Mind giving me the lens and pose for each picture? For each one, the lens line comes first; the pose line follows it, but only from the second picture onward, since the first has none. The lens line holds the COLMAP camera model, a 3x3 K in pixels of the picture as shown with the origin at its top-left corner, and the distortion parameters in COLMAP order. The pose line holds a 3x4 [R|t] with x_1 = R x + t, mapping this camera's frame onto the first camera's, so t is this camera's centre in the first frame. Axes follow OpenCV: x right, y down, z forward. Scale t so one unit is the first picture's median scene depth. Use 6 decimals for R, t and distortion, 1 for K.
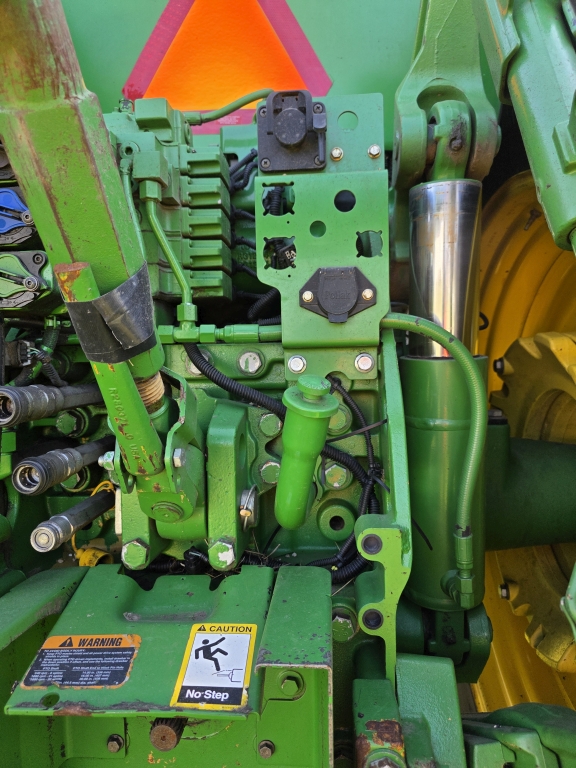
lens RADIAL K [[520.5, 0, 288.0], [0, 520.5, 384.0], [0, 0, 1]] dist [0.061020, -0.055500]
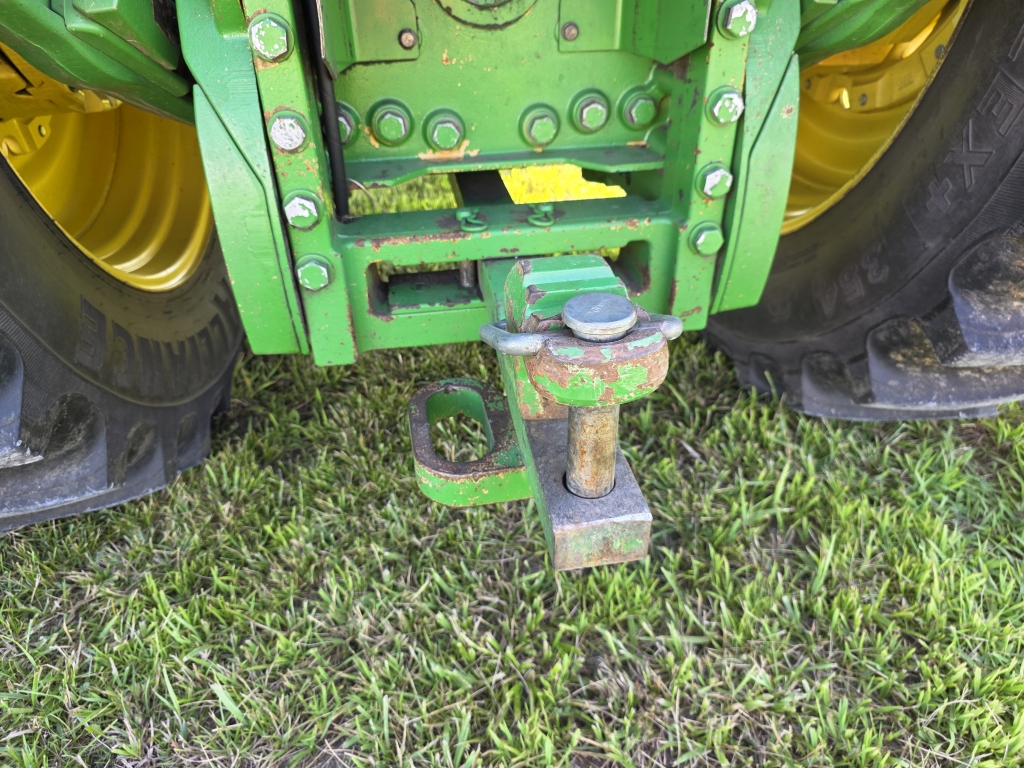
lens RADIAL K [[697.2, 0, 498.9], [0, 697.2, 384.4], [0, 0, 1]] dist [0.019785, -0.003741]
pose [[0.971957, -0.126785, 0.198053, -0.504195], [0.009578, 0.862855, 0.505360, 0.602149], [-0.234964, -0.489292, 0.839872, -0.355841]]
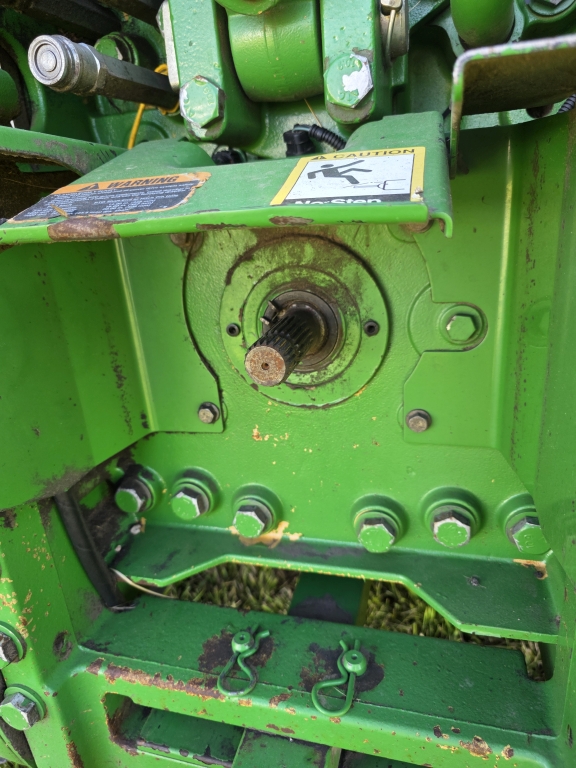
lens RADIAL K [[535.5, 0, 288.0], [0, 535.5, 384.0], [0, 0, 1]] dist [0.000376, -0.002996]
pose [[0.979888, 0.010971, -0.199249, -0.069140], [0.053257, 0.947894, 0.314104, 0.422225], [0.192313, -0.318398, 0.928245, 0.345571]]
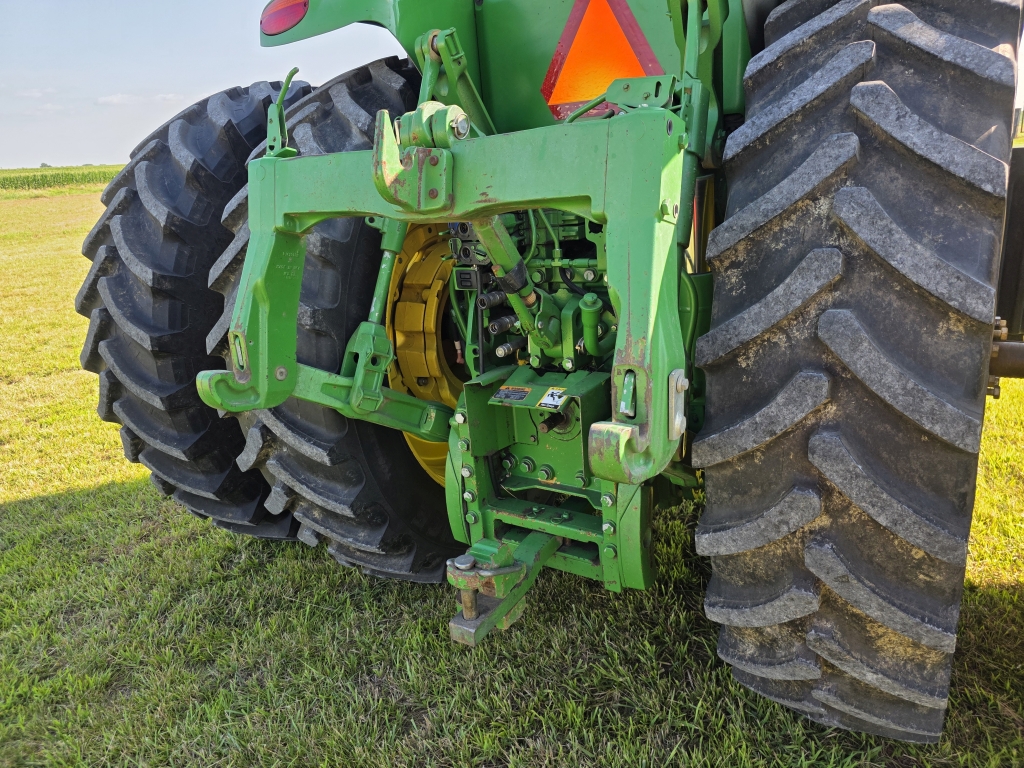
lens RADIAL K [[694.1, 0, 500.6], [0, 694.1, 371.2], [0, 0, 1]] dist [0.061020, -0.055500]
pose [[0.877117, 0.077919, -0.473915, 1.028797], [0.048110, 0.967534, 0.248121, -0.406486], [0.477862, -0.240431, 0.844891, -1.681261]]
